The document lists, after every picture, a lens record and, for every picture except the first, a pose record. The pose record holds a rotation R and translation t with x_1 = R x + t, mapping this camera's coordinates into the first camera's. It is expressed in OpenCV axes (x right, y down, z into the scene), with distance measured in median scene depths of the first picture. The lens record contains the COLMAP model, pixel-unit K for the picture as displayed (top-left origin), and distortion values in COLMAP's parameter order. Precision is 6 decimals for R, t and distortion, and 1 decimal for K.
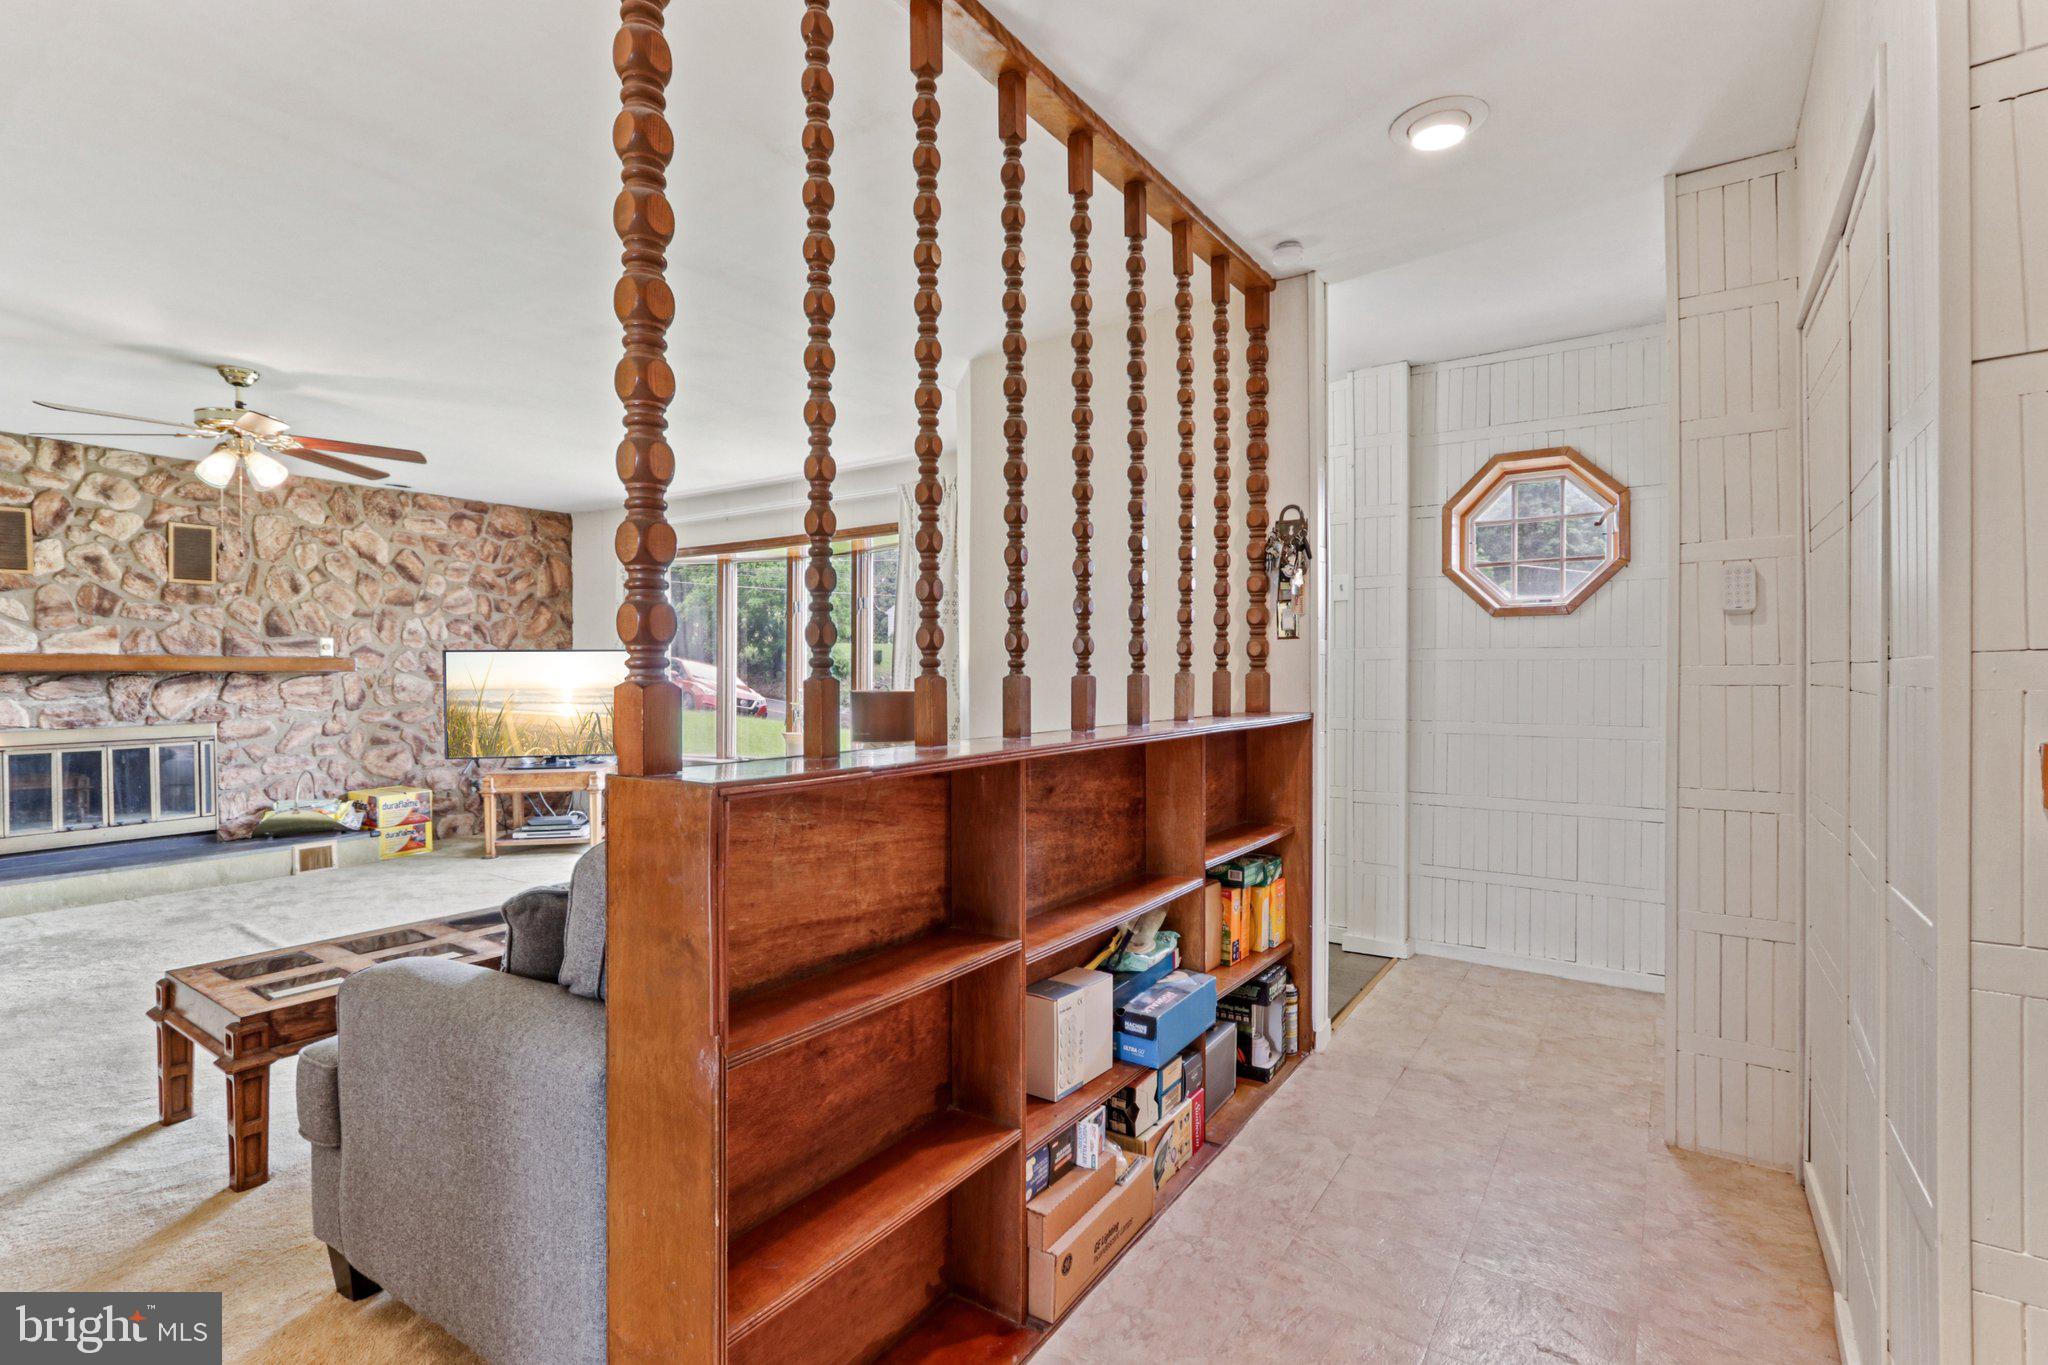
lens RADIAL K [[968.7, 0, 1024.0], [0, 968.7, 682.5], [0, 0, 1]] dist [0.000677, -0.000312]
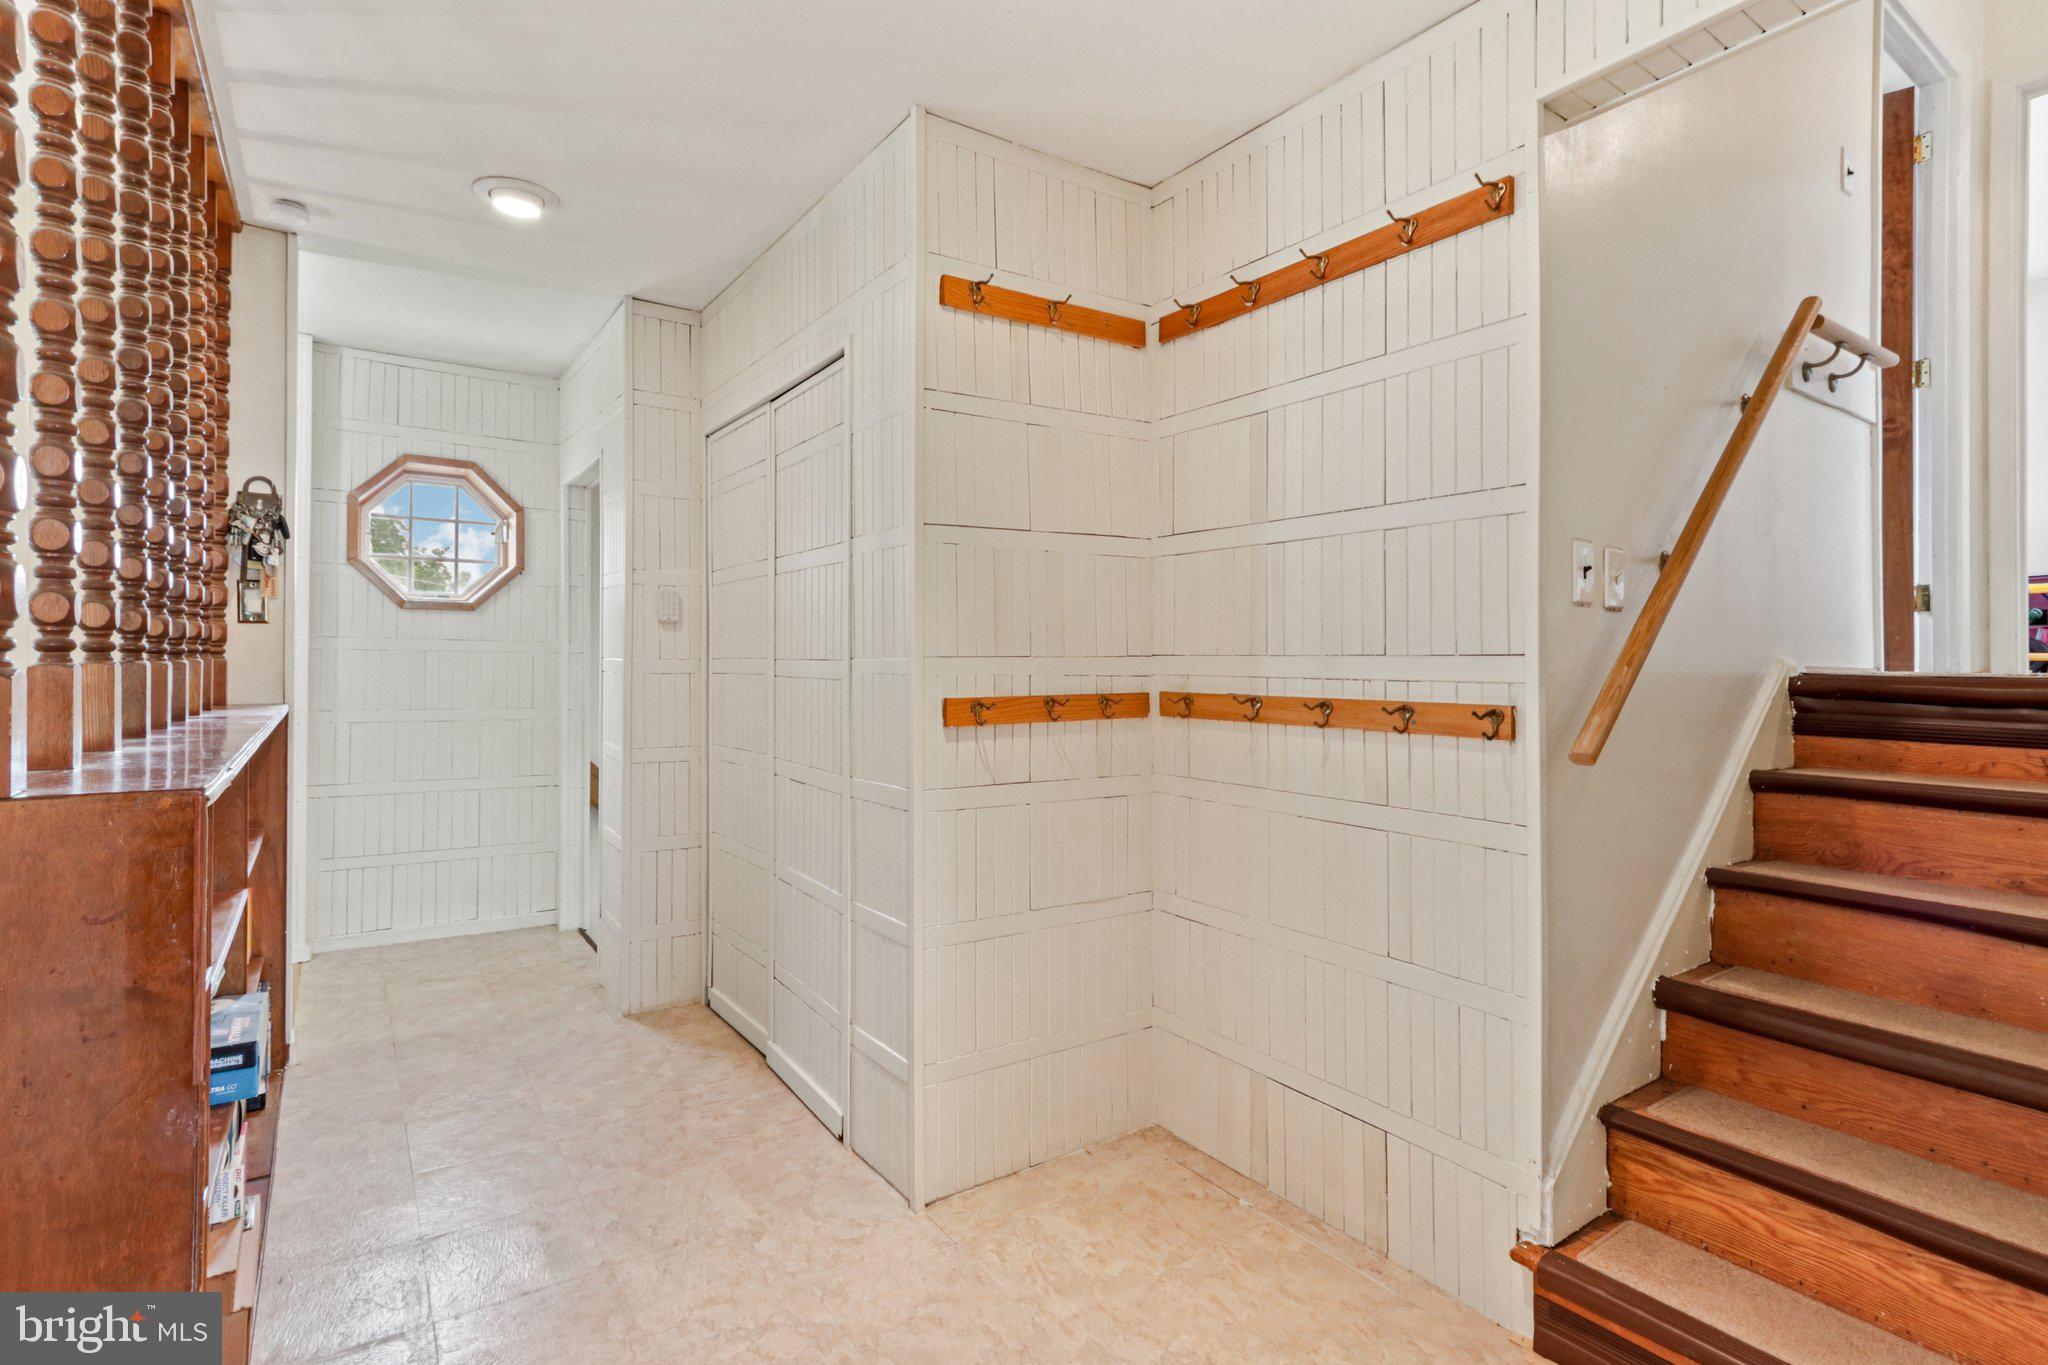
lens RADIAL K [[963.9, 0, 1015.3], [0, 963.9, 673.9], [0, 0, 1]] dist [0.002710, 0.000413]
pose [[0.362820, -0.001121, 0.931859, -0.314537], [-0.000202, 0.999999, 0.001281, 0.001133], [-0.931859, -0.000653, 0.362819, 0.007009]]
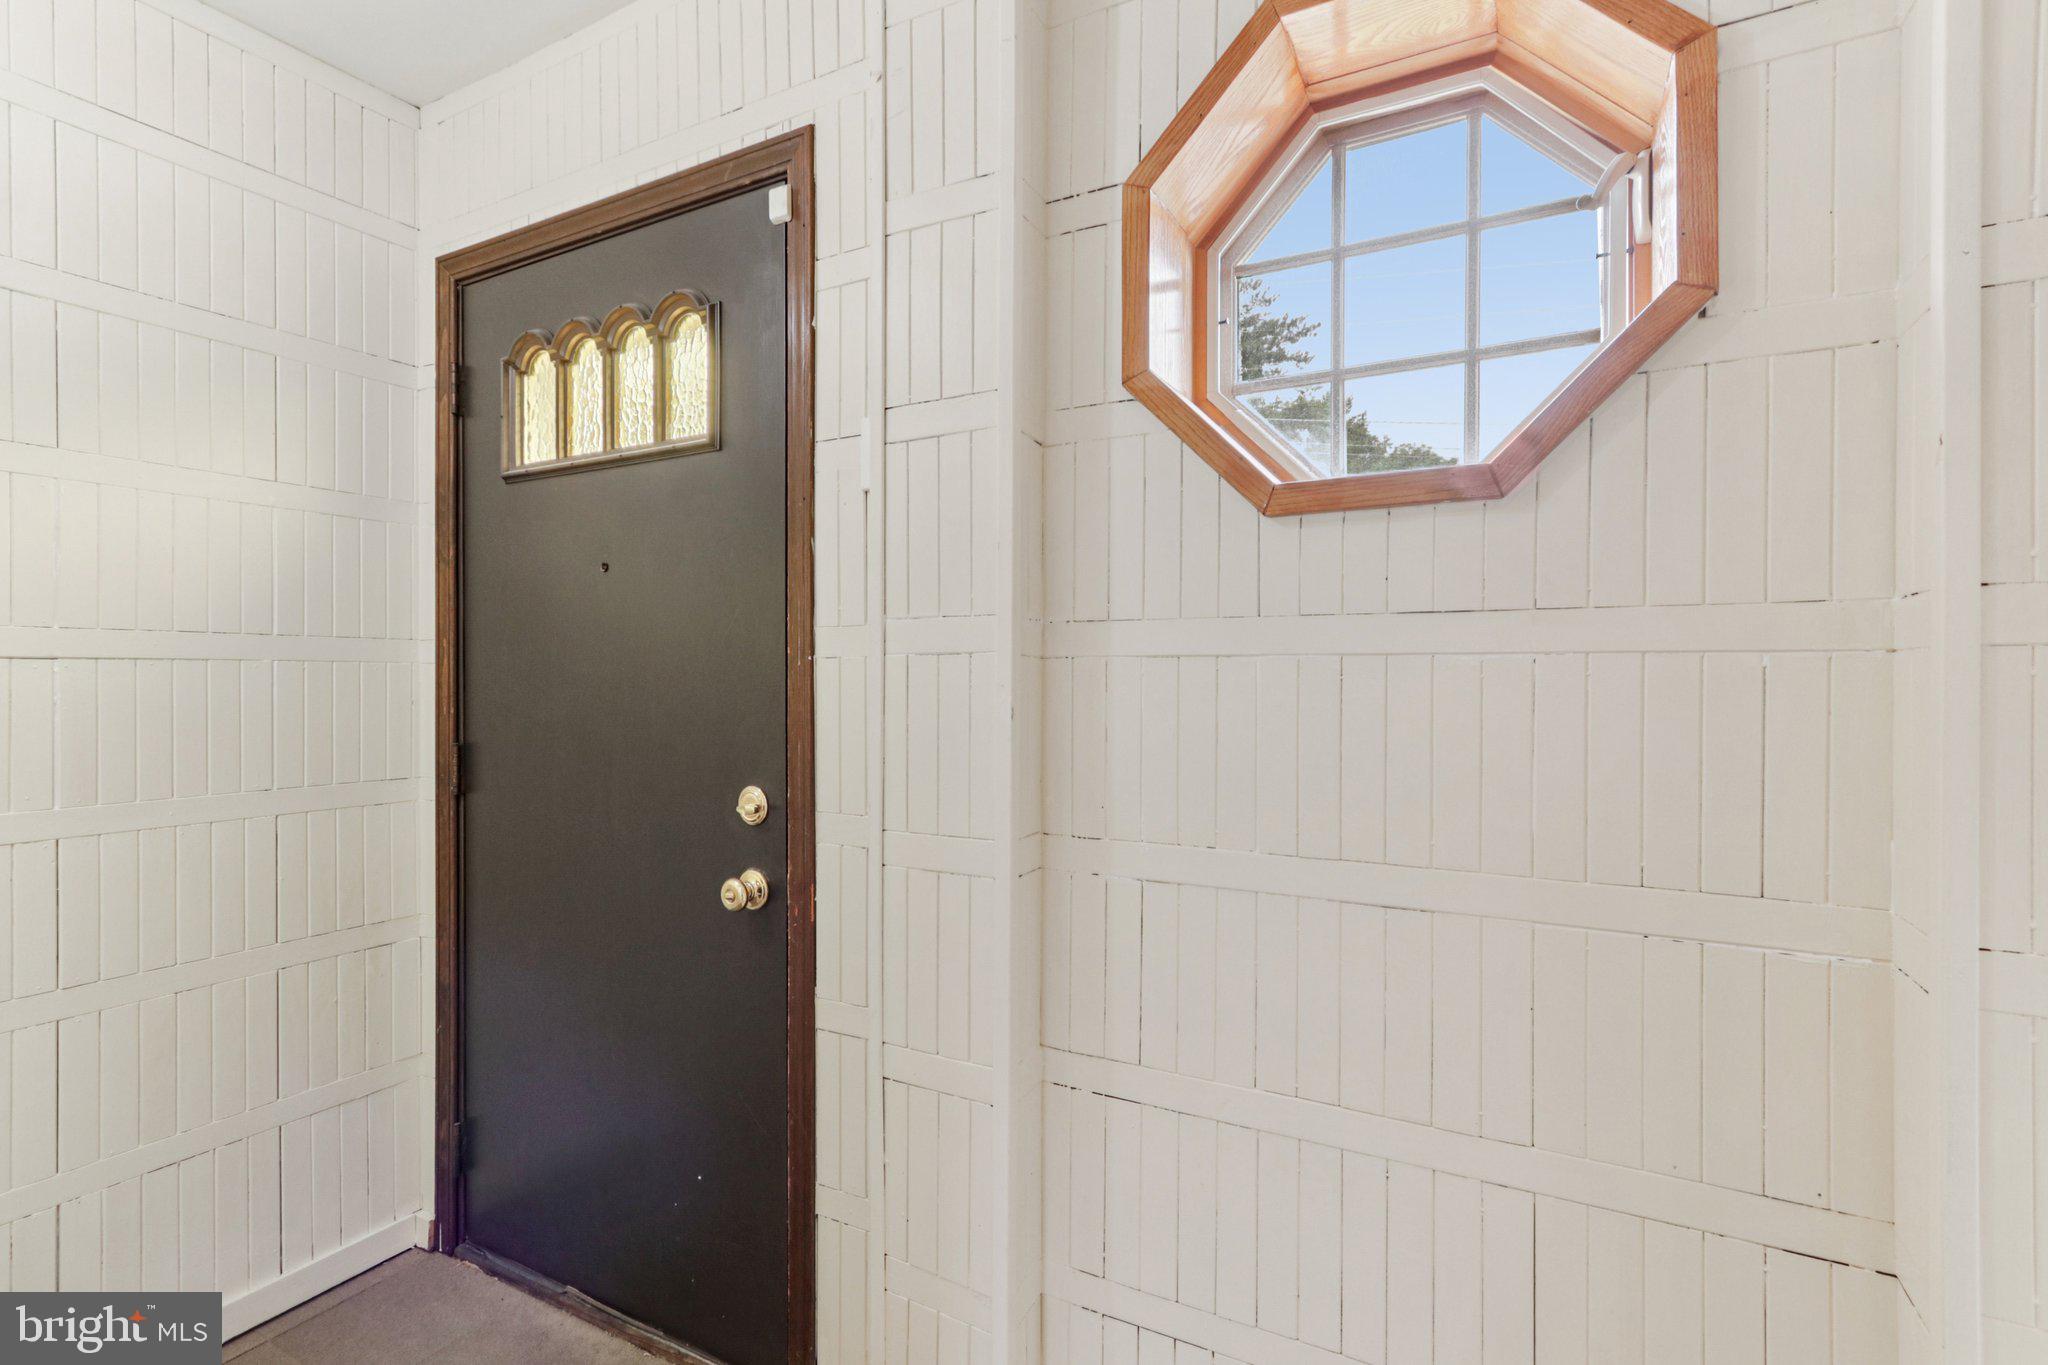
lens RADIAL K [[968.7, 0, 1024.0], [0, 968.7, 682.5], [0, 0, 1]] dist [0.000677, -0.000312]
pose [[0.994607, 0.000446, 0.103713, 0.480839], [0.000708, 0.999938, -0.011096, -0.012777], [-0.103711, 0.011110, 0.994545, 0.897290]]
